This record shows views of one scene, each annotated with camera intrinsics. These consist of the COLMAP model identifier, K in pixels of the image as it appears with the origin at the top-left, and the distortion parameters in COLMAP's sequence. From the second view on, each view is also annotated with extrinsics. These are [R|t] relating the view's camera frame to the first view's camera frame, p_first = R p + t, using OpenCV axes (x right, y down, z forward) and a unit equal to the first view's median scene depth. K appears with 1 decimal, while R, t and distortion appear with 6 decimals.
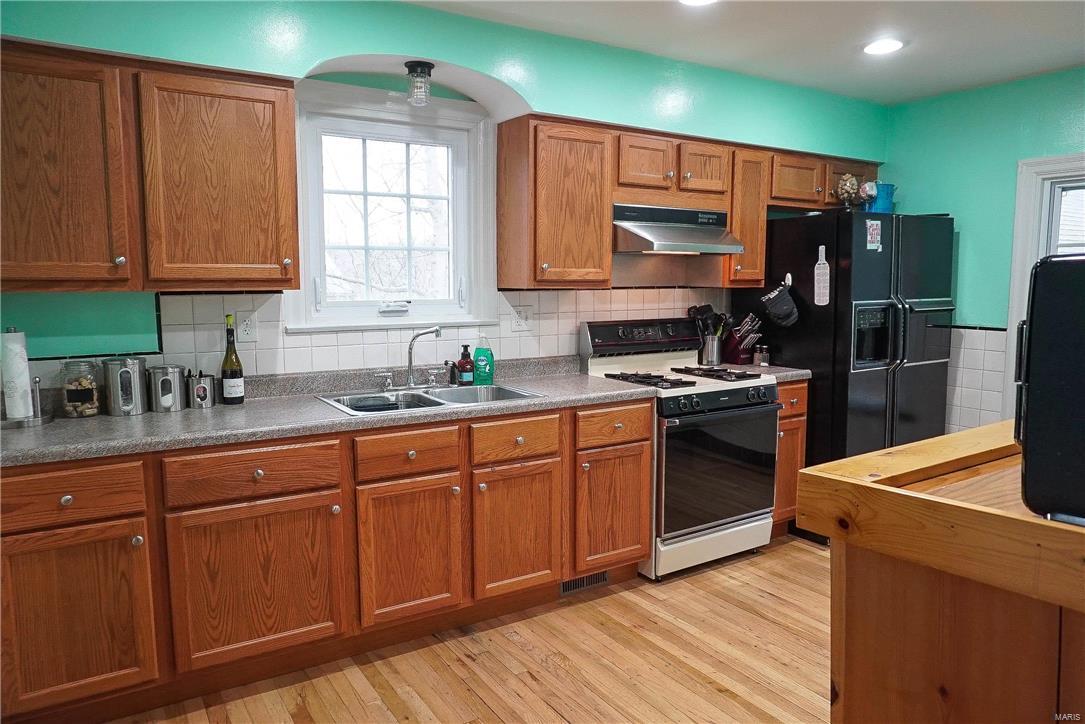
lens RADIAL K [[728.1, 0, 545.0], [0, 728.1, 365.3], [0, 0, 1]] dist [-0.049130, 0.028983]
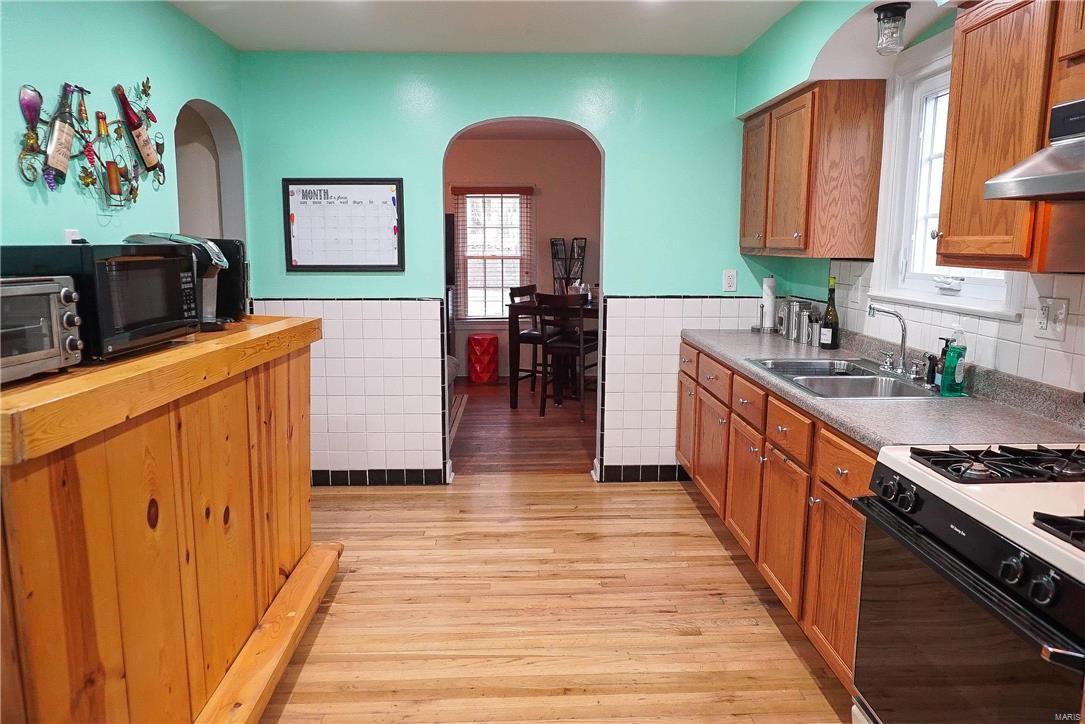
lens RADIAL K [[728.1, 0, 540.3], [0, 728.1, 366.3], [0, 0, 1]] dist [-0.049130, 0.028983]
pose [[-0.505358, 0.144592, -0.850710, 0.743448], [-0.103084, 0.968686, 0.225880, -0.124603], [0.856731, 0.201845, -0.474628, 0.986172]]
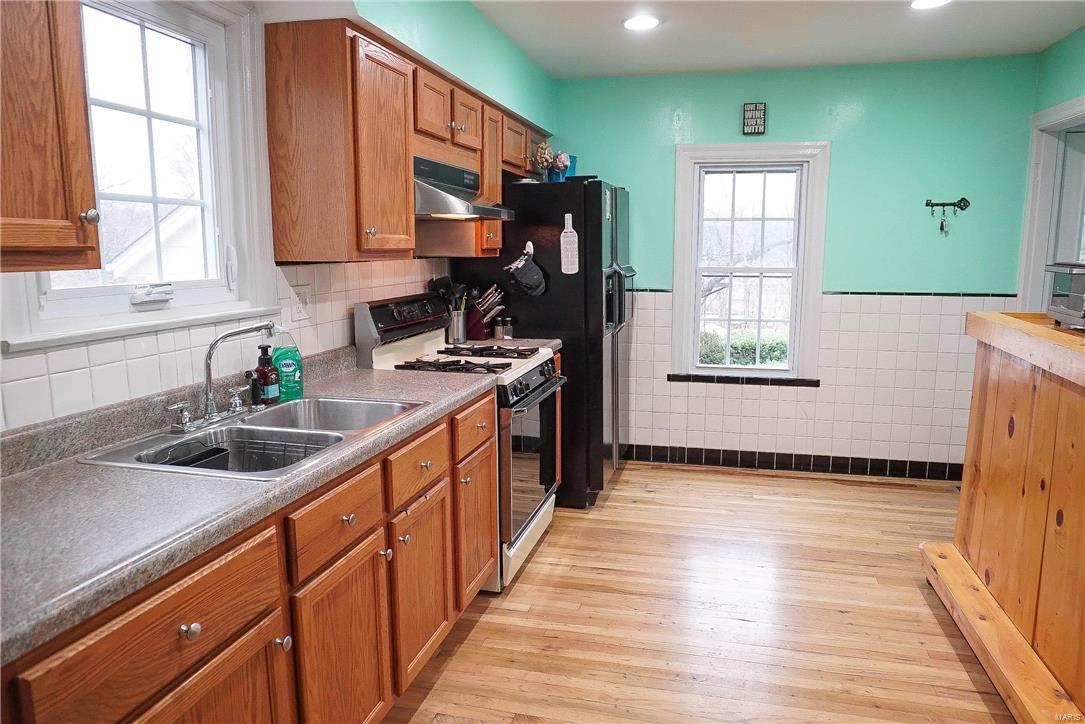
lens RADIAL K [[728.1, 0, 543.8], [0, 728.1, 366.2], [0, 0, 1]] dist [-0.049130, 0.028983]
pose [[0.728679, -0.109587, 0.676031, -0.376431], [0.079929, 0.993977, 0.074973, -0.038133], [-0.680176, -0.000596, 0.733049, 0.318753]]
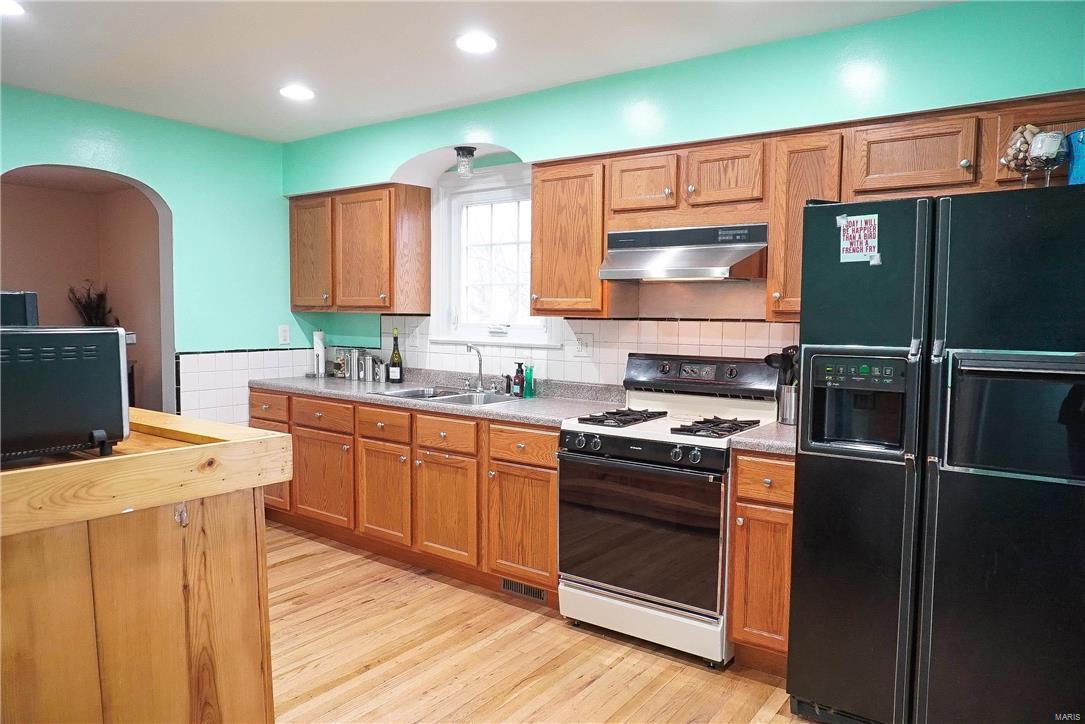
lens RADIAL K [[728.1, 0, 545.6], [0, 728.1, 366.5], [0, 0, 1]] dist [-0.049130, 0.028983]
pose [[0.371060, 0.076504, -0.925452, 1.010070], [-0.121243, 0.992061, 0.033398, -0.066346], [0.920660, 0.099812, 0.377390, 0.579860]]
